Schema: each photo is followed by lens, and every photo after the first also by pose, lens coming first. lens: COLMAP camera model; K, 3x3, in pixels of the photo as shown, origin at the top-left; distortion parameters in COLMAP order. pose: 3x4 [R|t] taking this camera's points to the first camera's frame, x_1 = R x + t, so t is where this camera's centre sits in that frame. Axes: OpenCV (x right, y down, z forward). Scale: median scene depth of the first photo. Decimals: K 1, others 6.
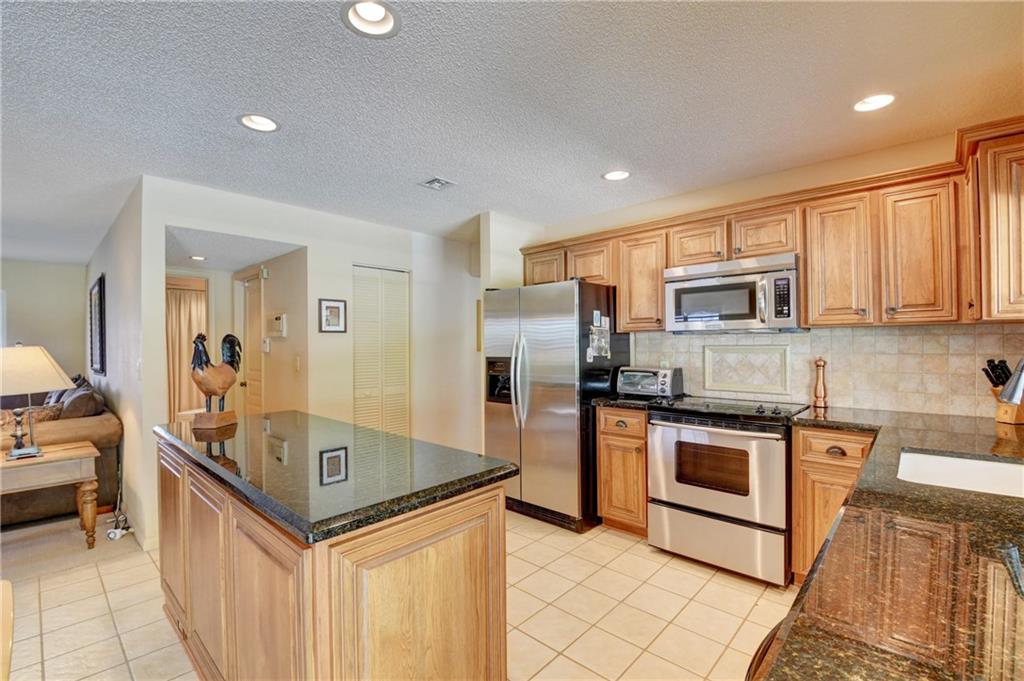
lens RADIAL K [[447.1, 0, 512.0], [0, 447.1, 340.5], [0, 0, 1]] dist [0.001694, -0.023175]
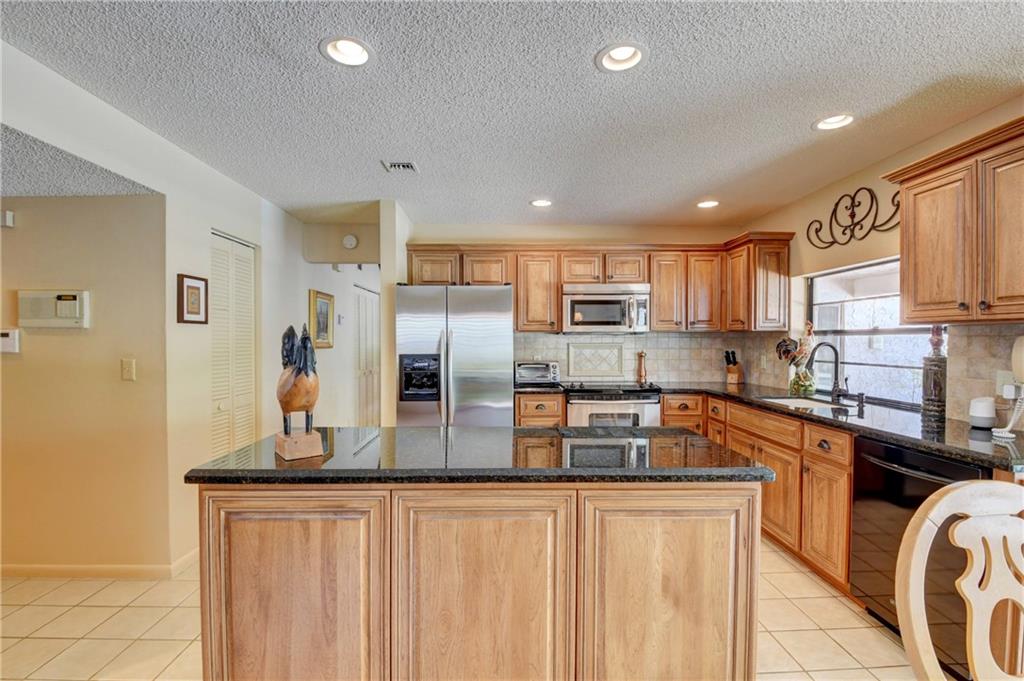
lens RADIAL K [[447.1, 0, 512.0], [0, 447.1, 340.5], [0, 0, 1]] dist [0.001694, -0.023175]
pose [[0.710593, 0.006410, 0.703574, -0.633543], [-0.010831, 0.999940, 0.001830, 0.002749], [-0.703519, -0.008921, 0.710620, 0.176640]]
